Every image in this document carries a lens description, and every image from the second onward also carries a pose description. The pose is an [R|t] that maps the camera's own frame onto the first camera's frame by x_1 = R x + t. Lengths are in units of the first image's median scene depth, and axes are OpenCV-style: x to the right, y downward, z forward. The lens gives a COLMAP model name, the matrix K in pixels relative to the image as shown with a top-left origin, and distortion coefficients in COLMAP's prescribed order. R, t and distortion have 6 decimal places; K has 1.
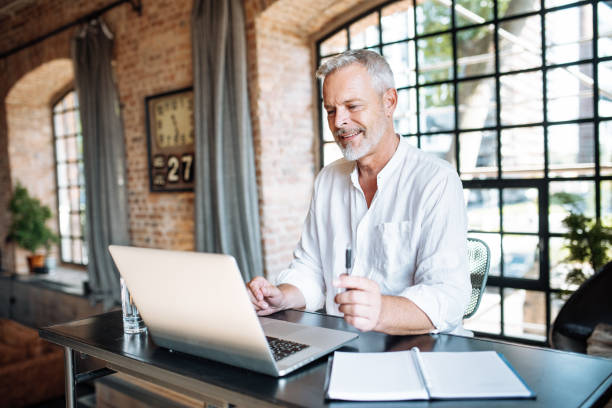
lens RADIAL K [[594.0, 0, 306.0], [0, 594.0, 204.0], [0, 0, 1]] dist [-0.021017, 0.017370]
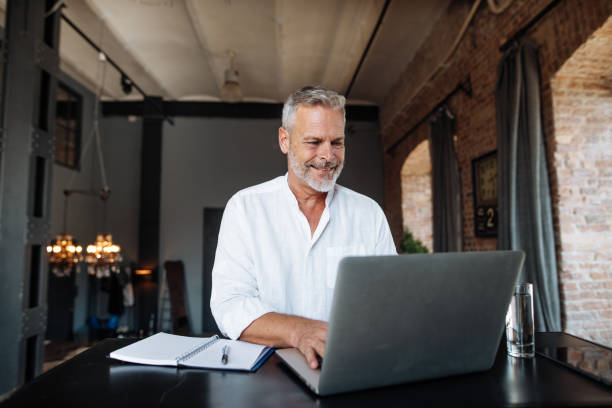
lens RADIAL K [[439.8, 0, 306.0], [0, 439.8, 204.0], [0, 0, 1]] dist [-0.060945, 0.050288]
pose [[0.699295, -0.021063, -0.714523, 0.144358], [-0.054607, 0.995071, -0.082776, 0.006744], [0.712744, 0.096903, 0.694698, 0.124655]]
